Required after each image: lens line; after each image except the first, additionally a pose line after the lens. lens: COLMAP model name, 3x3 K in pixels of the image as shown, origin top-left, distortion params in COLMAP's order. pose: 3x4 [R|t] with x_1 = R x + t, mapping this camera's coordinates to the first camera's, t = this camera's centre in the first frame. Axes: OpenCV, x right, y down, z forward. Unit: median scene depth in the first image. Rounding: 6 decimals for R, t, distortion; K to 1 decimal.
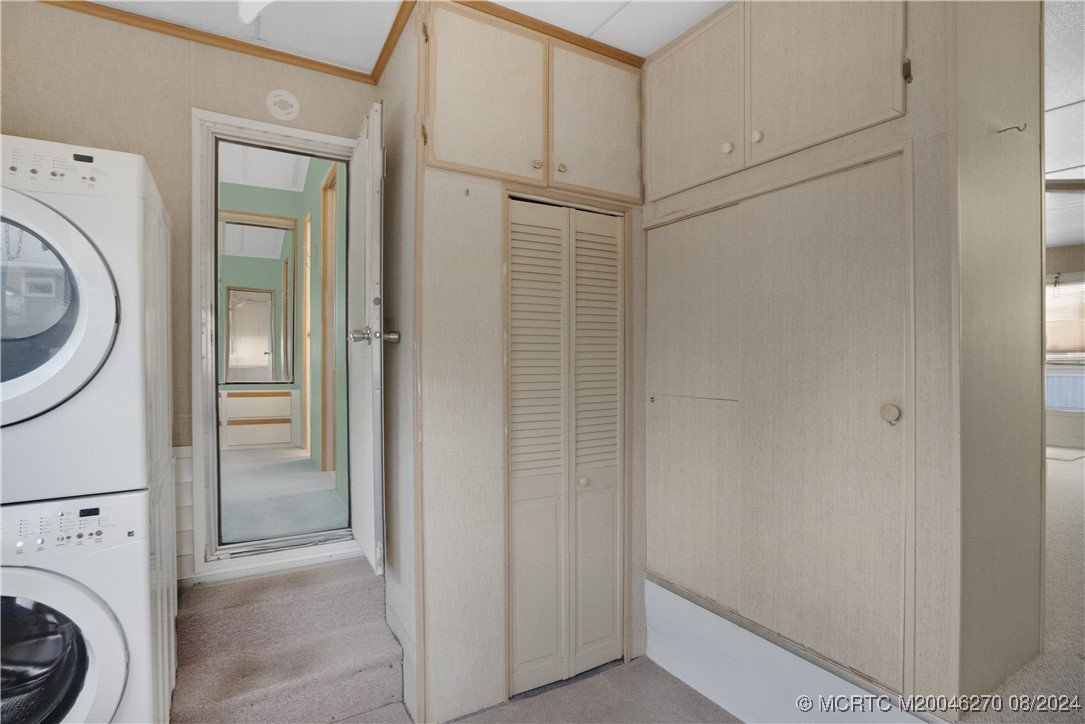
lens RADIAL K [[527.0, 0, 542.2], [0, 527.0, 361.6], [0, 0, 1]] dist [-0.021445, 0.000787]
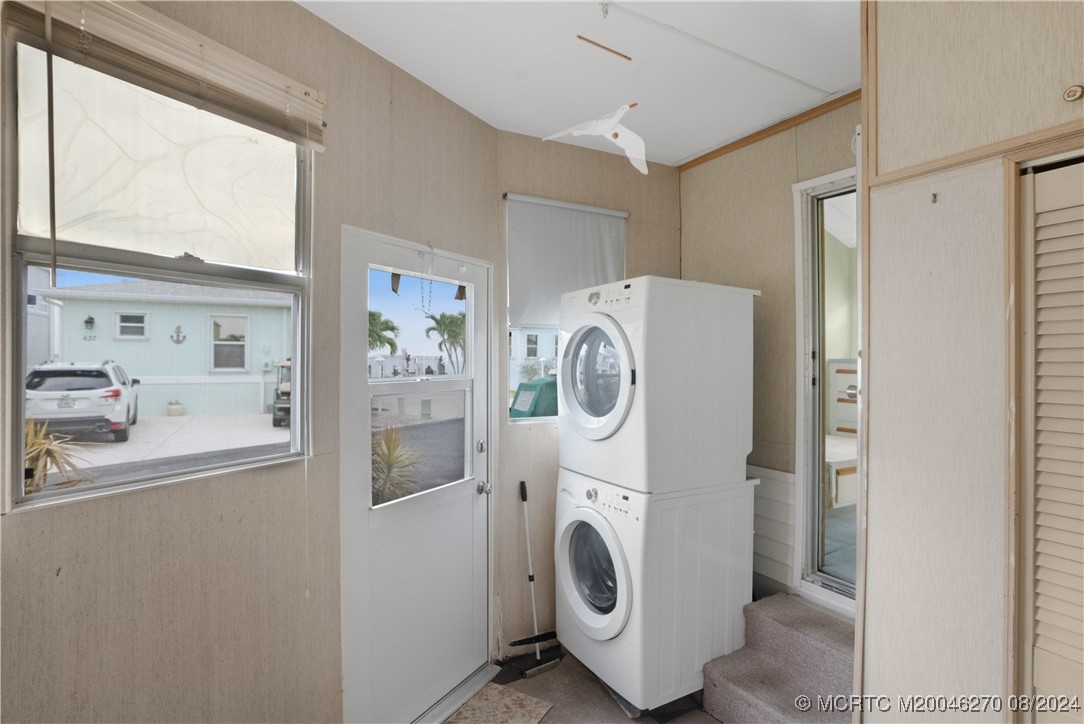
lens RADIAL K [[526.5, 0, 541.5], [0, 526.5, 360.9], [0, 0, 1]] dist [-0.021445, 0.000787]
pose [[0.008244, 0.004364, -0.999956, 0.545790], [-0.004592, 0.999980, 0.004326, -0.105041], [0.999955, 0.004556, 0.008264, 0.471091]]
